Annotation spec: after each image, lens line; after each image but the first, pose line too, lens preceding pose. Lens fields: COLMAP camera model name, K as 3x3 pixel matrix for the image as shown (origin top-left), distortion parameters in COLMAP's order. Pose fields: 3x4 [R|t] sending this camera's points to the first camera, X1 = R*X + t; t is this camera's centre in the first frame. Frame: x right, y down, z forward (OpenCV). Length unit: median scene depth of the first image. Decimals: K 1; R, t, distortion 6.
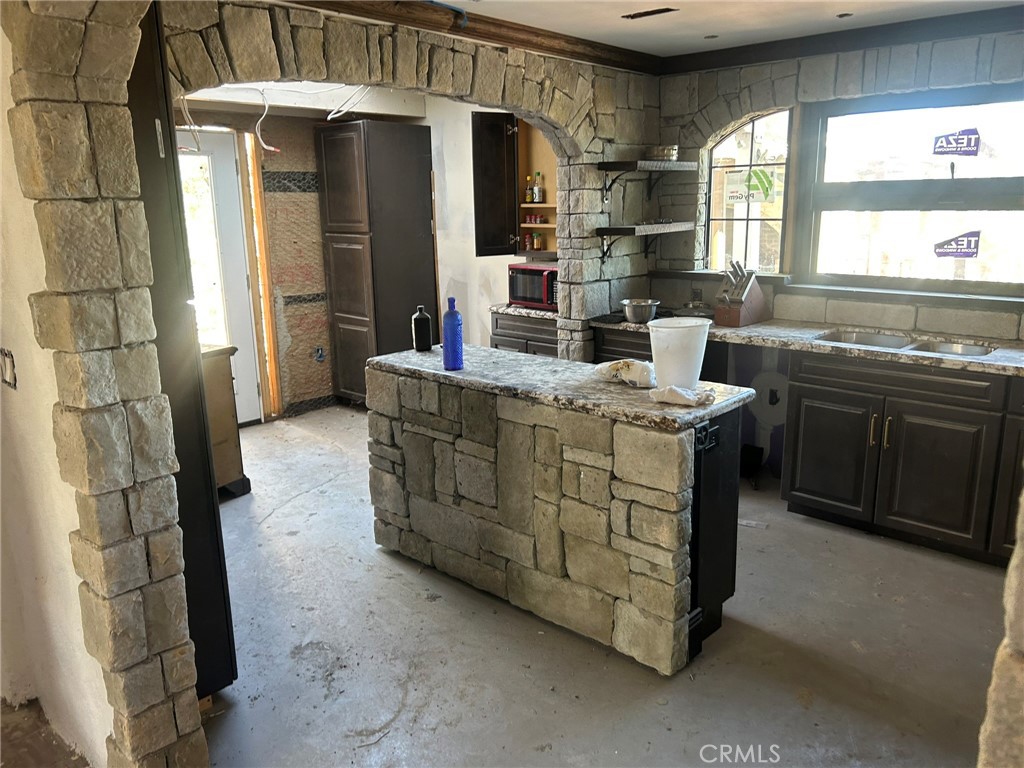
lens RADIAL K [[772.5, 0, 521.9], [0, 772.5, 393.6], [0, 0, 1]] dist [0.047974, -0.061275]
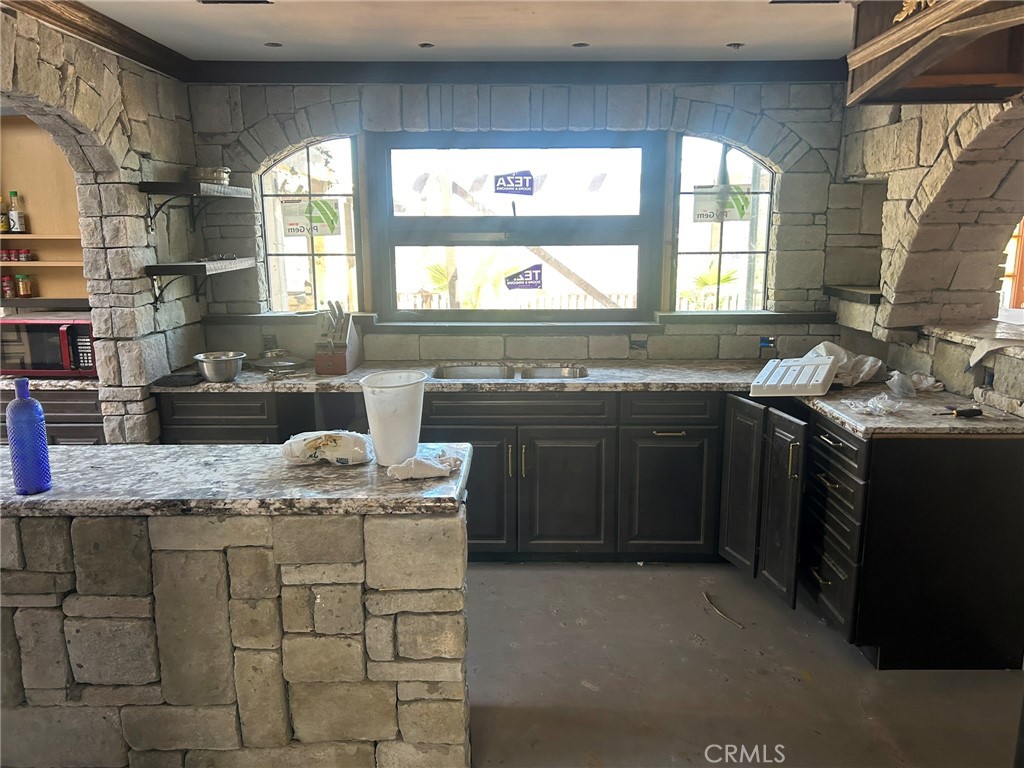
lens RADIAL K [[772.5, 0, 527.2], [0, 772.5, 390.2], [0, 0, 1]] dist [0.047974, -0.061275]
pose [[0.741317, -0.124390, 0.659527, -0.176949], [0.155543, 0.987763, 0.011465, -0.050877], [-0.652882, 0.094086, 0.751593, 0.221085]]
